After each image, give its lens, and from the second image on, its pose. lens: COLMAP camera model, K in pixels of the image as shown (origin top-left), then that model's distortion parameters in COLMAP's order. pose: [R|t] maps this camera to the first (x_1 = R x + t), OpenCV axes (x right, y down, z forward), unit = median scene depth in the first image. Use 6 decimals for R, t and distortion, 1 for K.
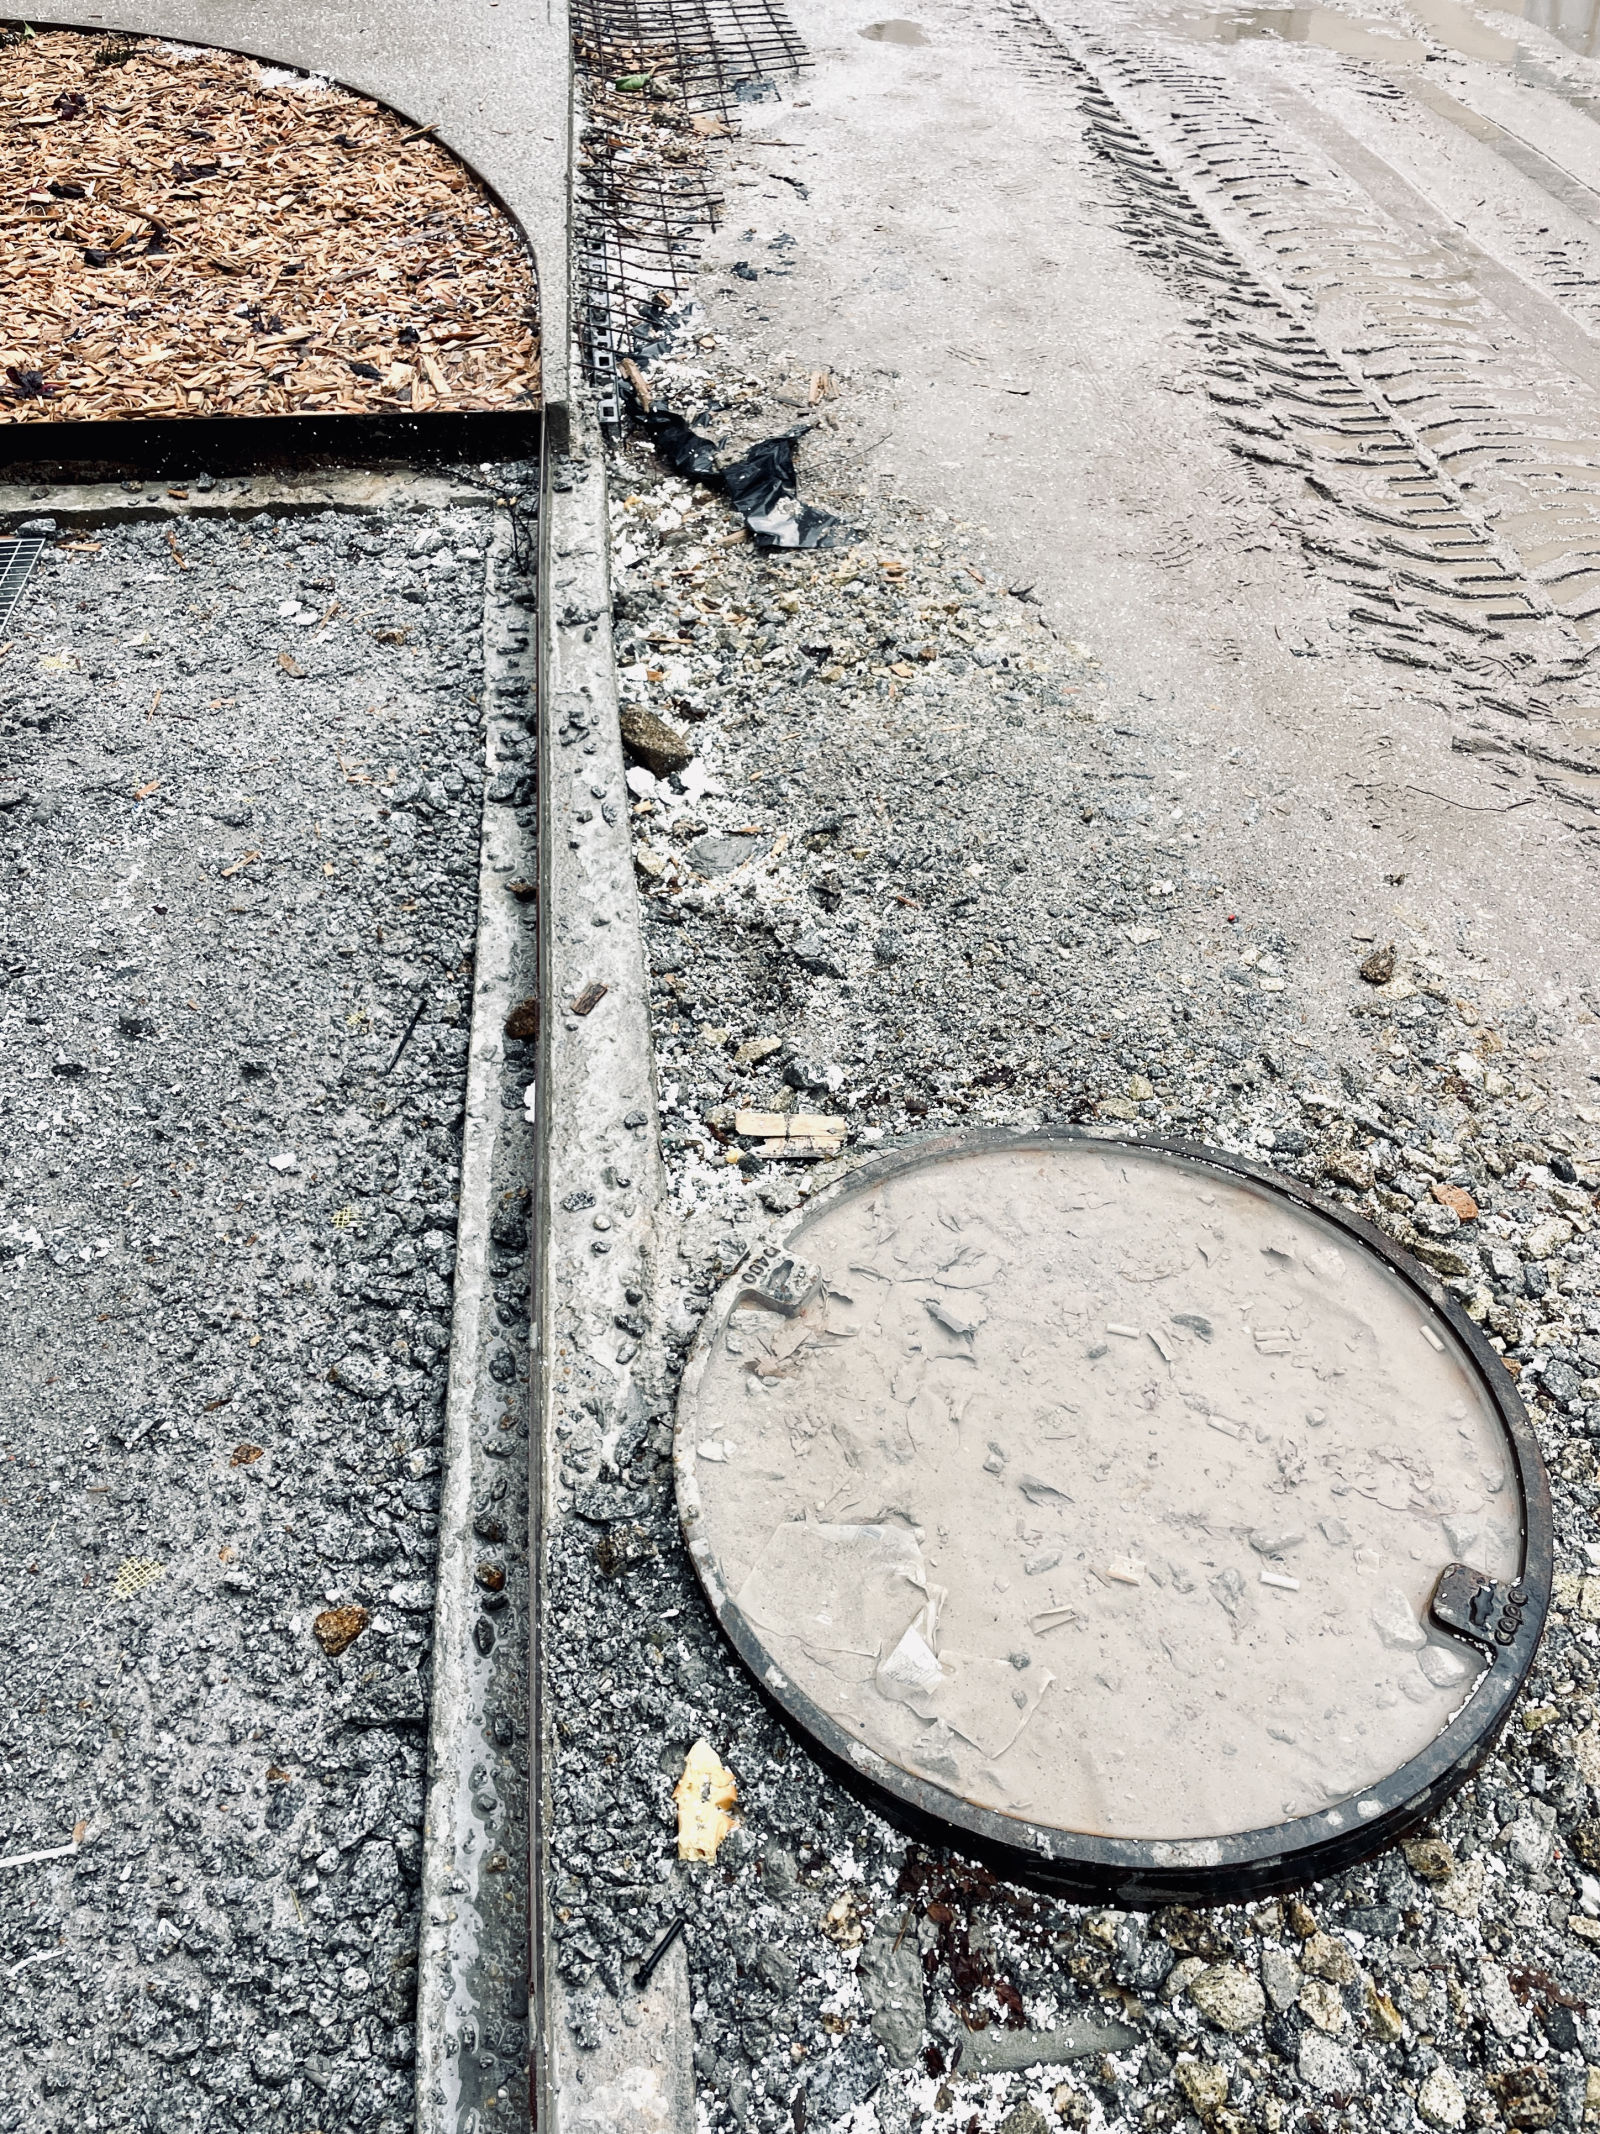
lens RADIAL K [[1660.4, 0, 812.6], [0, 1660.4, 1063.8], [0, 0, 1]] dist [0.089367, -0.117903]
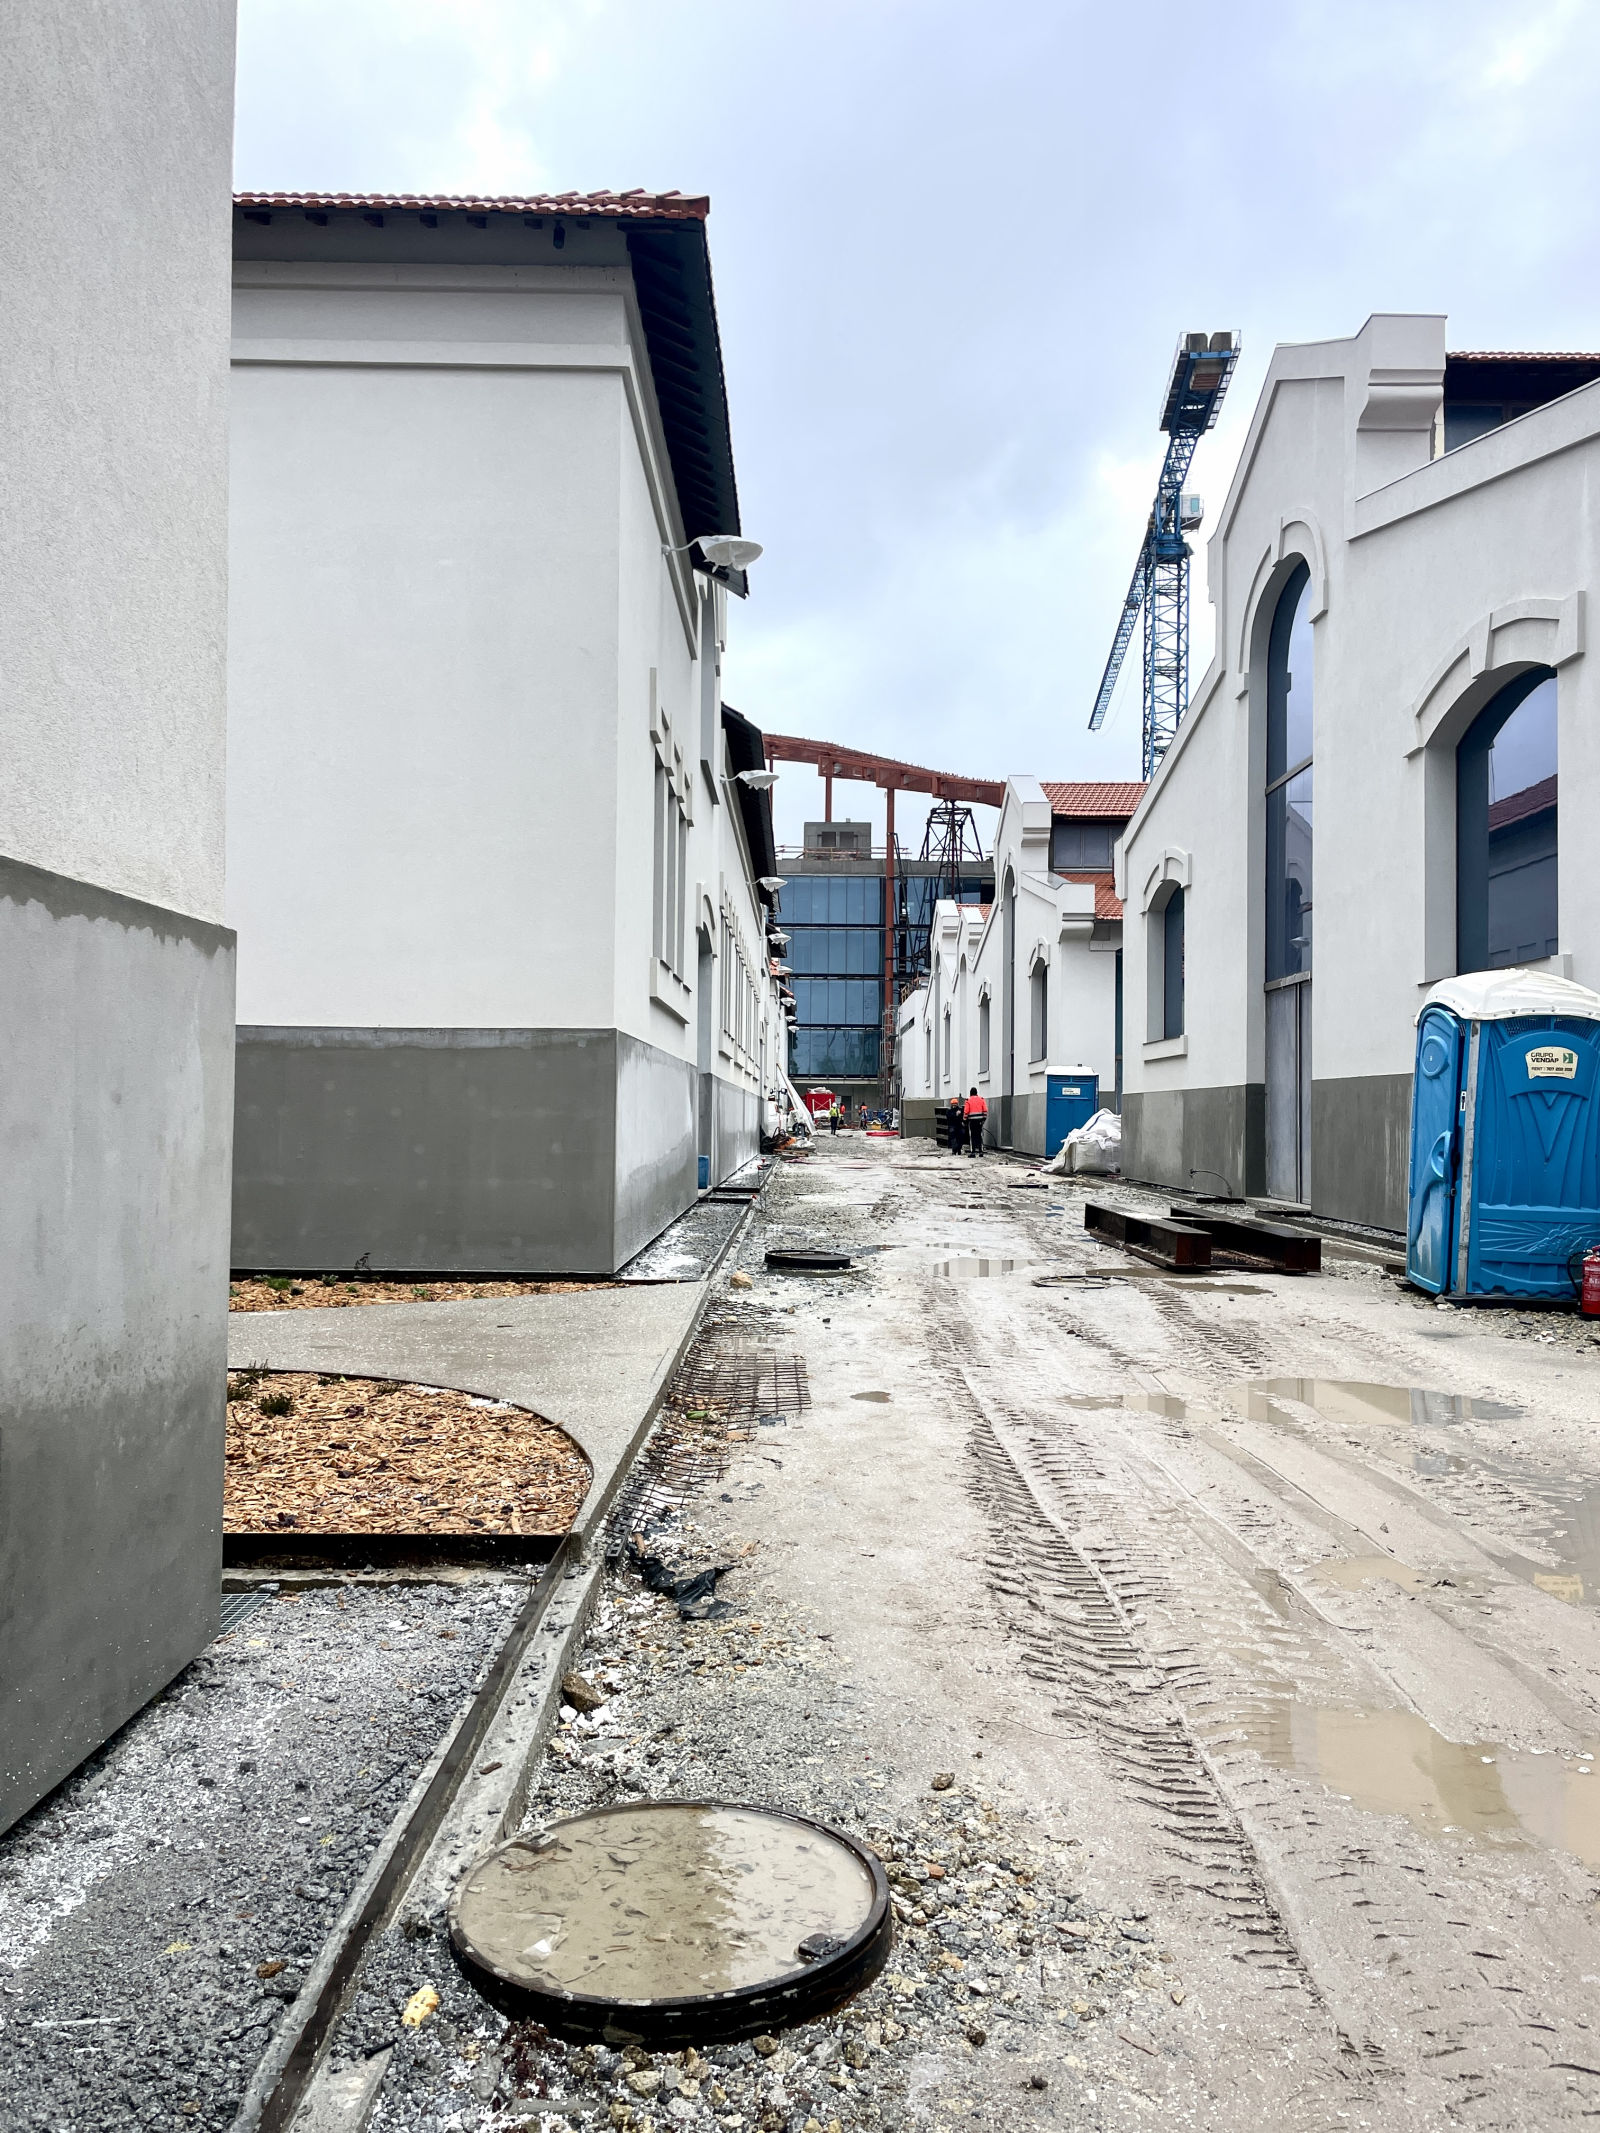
lens RADIAL K [[1659.6, 0, 812.6], [0, 1659.6, 1063.3], [0, 0, 1]] dist [0.089367, -0.117903]
pose [[0.993665, -0.000231, -0.112383, 0.291799], [-0.079769, 0.702959, -0.706743, 0.479829], [0.079164, 0.711230, 0.698488, -0.548891]]
